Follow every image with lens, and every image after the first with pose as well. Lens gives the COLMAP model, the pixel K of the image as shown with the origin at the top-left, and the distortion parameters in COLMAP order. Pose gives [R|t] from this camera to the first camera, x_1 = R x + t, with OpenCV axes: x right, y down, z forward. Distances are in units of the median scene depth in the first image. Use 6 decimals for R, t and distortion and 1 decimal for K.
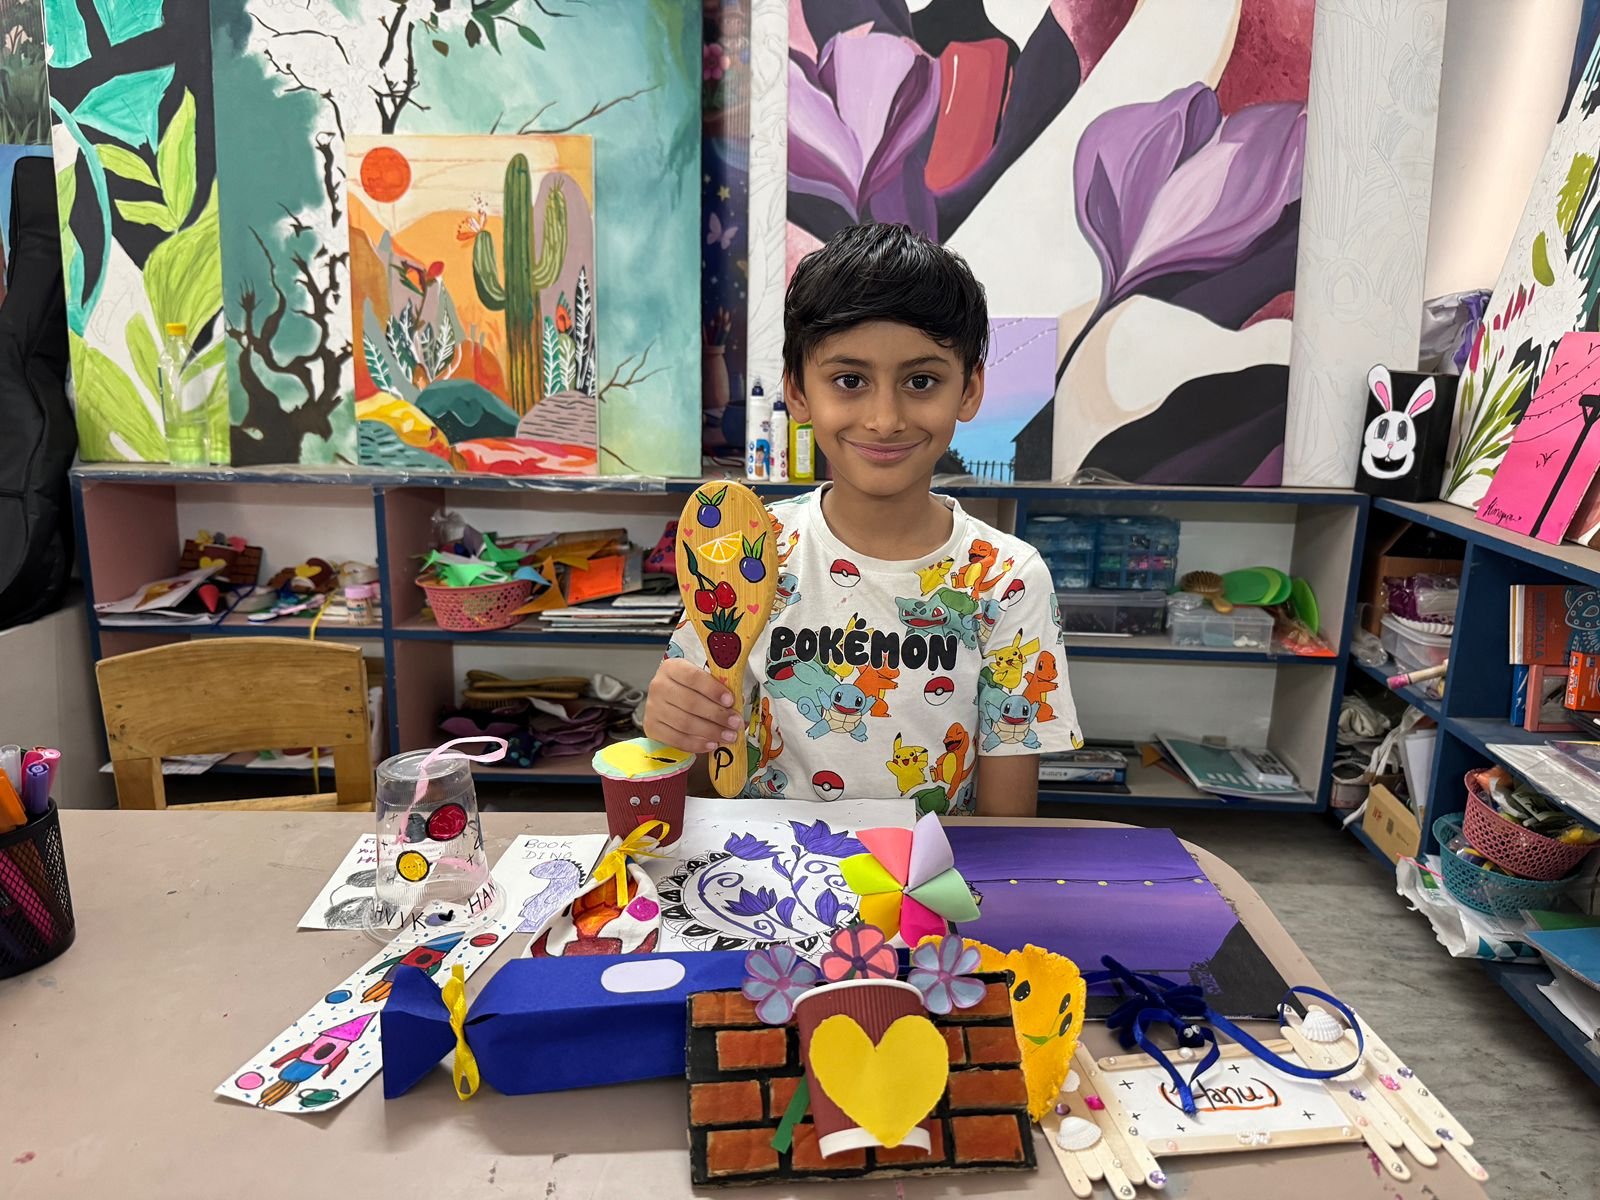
lens RADIAL K [[1075.5, 0, 983.6], [0, 1075.5, 540.8], [0, 0, 1]] dist [-0.033437, -0.001502]
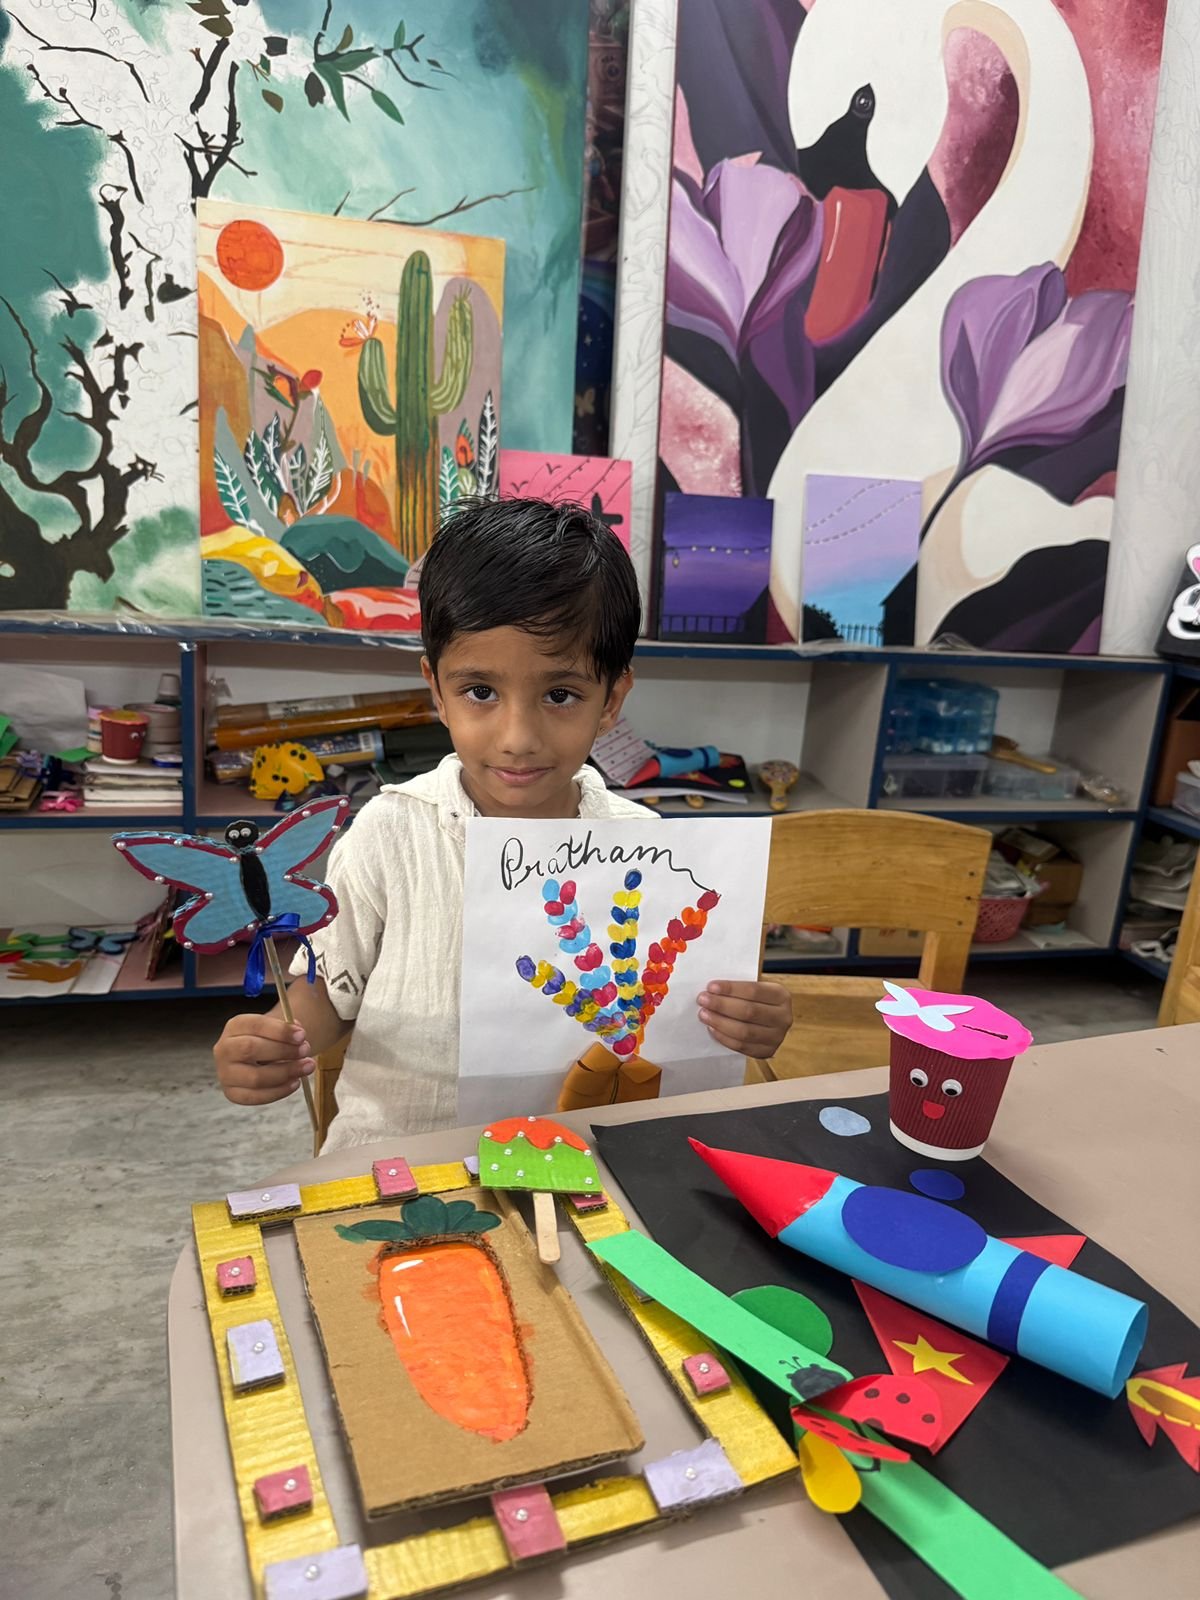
lens RADIAL K [[1202.9, 0, 616.6], [0, 1202.9, 750.6], [0, 0, 1]] dist [-0.046550, 0.009316]
pose [[0.944235, -0.014477, 0.328955, -0.570652], [-0.001205, 0.998874, 0.047416, -0.011610], [-0.329271, -0.045168, 0.943154, 0.034931]]
